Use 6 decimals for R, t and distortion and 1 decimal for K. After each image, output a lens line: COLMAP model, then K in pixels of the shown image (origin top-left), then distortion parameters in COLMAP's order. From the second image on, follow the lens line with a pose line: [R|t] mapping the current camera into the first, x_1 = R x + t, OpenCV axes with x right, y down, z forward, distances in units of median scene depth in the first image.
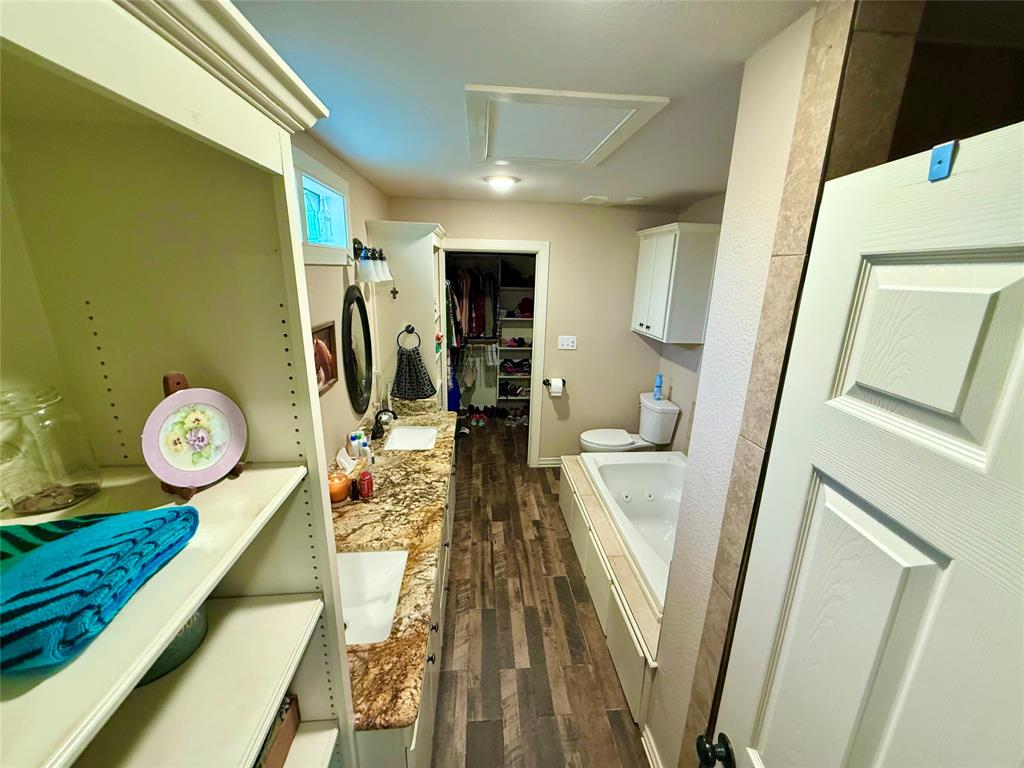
lens RADIAL K [[407.1, 0, 508.9], [0, 407.1, 384.5], [0, 0, 1]] dist [0.000898, 0.000051]
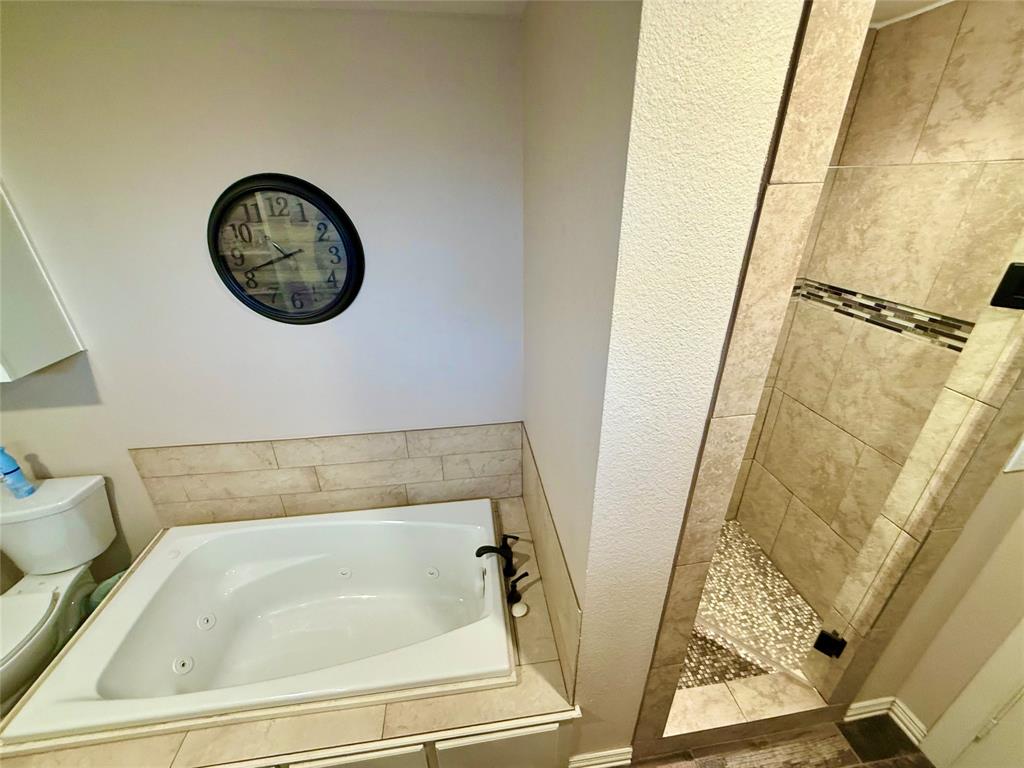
lens RADIAL K [[407.1, 0, 508.9], [0, 407.1, 384.5], [0, 0, 1]] dist [0.000898, 0.000051]
pose [[-0.054379, -0.451610, 0.890557, -0.108495], [0.284031, 0.848038, 0.447391, -0.435491], [-0.957272, 0.277274, 0.082156, 1.381048]]
